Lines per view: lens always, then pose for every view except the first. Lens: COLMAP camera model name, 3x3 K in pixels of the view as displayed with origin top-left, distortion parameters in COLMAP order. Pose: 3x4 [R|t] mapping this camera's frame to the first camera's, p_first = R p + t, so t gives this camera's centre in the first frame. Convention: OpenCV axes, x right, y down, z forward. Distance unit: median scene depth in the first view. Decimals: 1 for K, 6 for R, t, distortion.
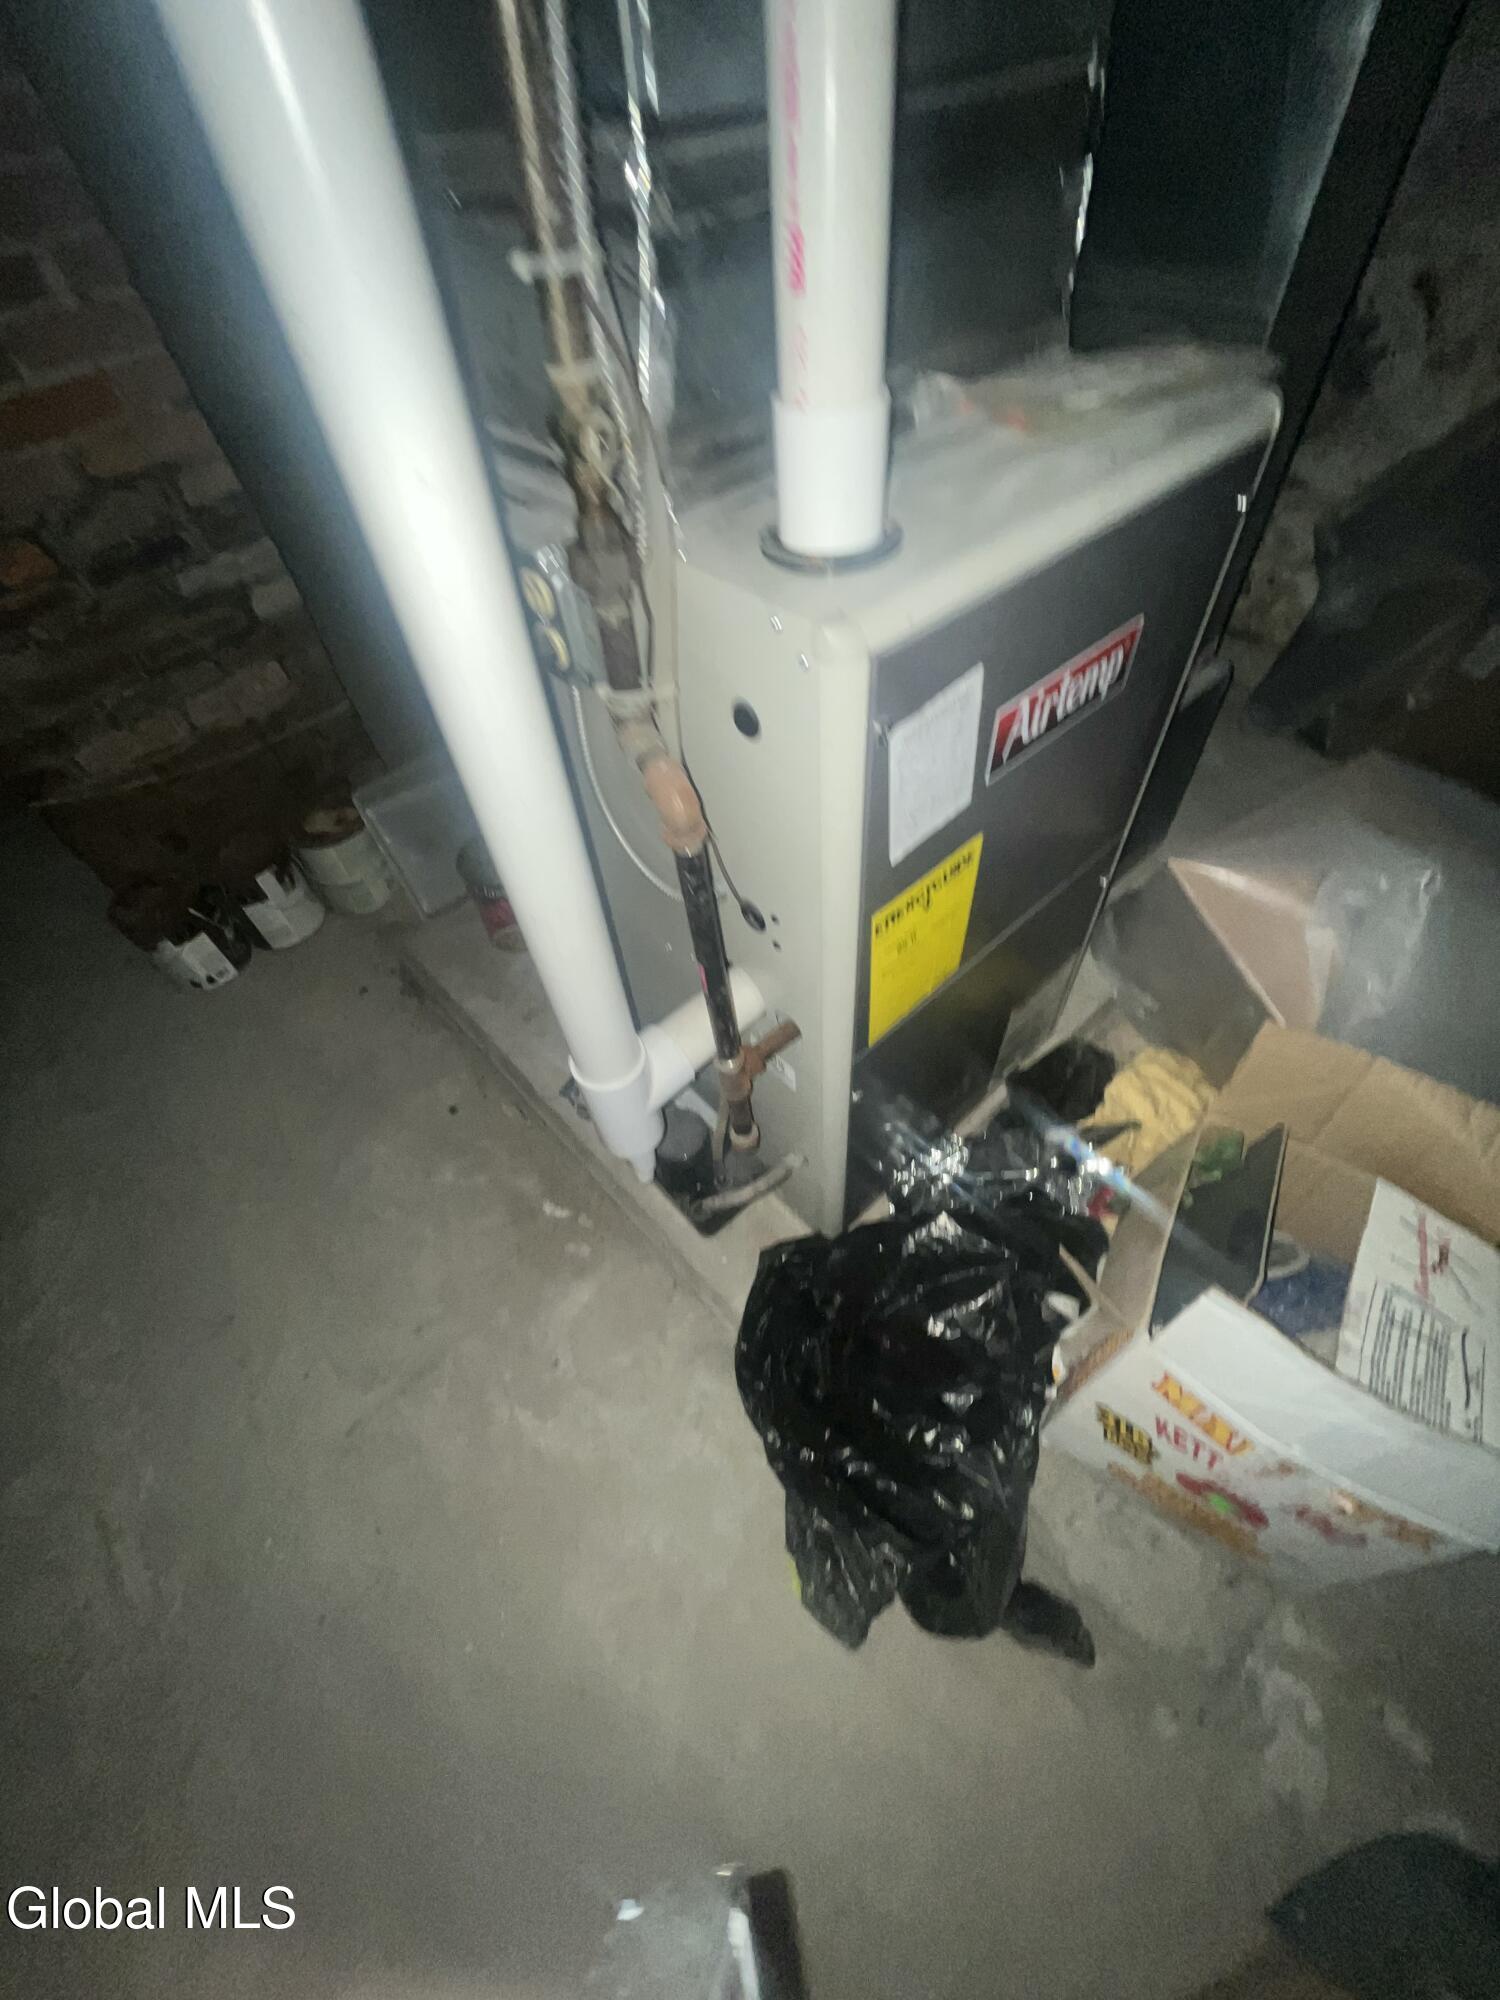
lens RADIAL K [[802.4, 0, 750.0], [0, 802.4, 1000.0], [0, 0, 1]] dist [-0.001472, -0.000308]
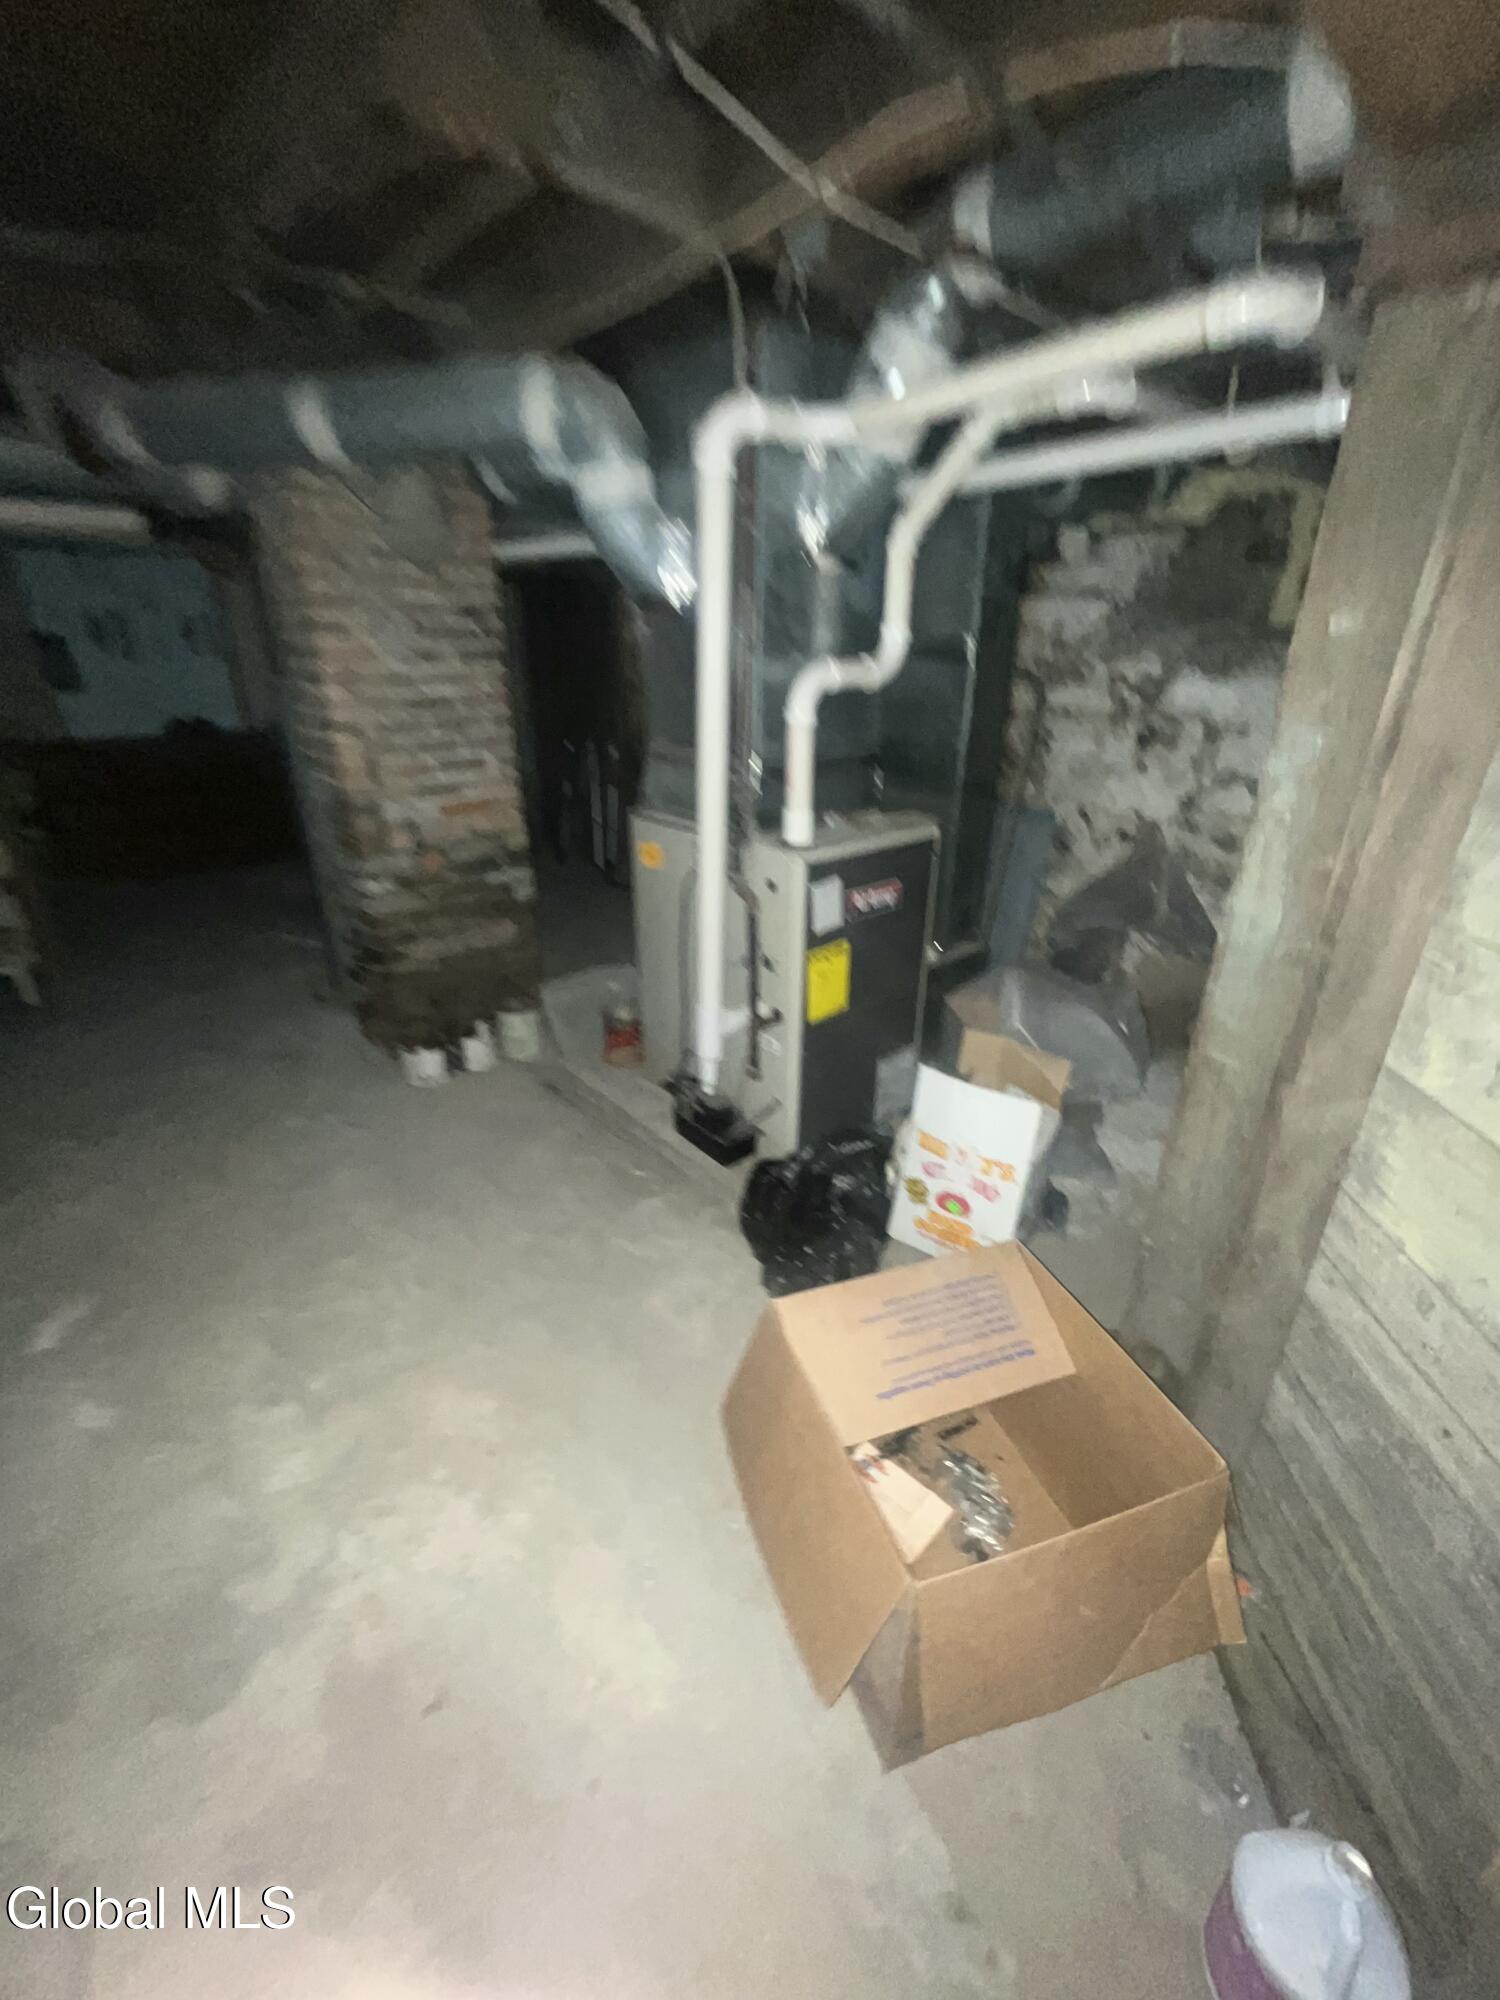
lens RADIAL K [[802.4, 0, 750.0], [0, 802.4, 1000.0], [0, 0, 1]] dist [-0.001472, -0.000308]
pose [[0.996900, 0.075607, 0.021782, -0.072471], [-0.057786, 0.891416, -0.449486, 0.838207], [-0.053401, 0.446834, 0.893022, -0.949751]]
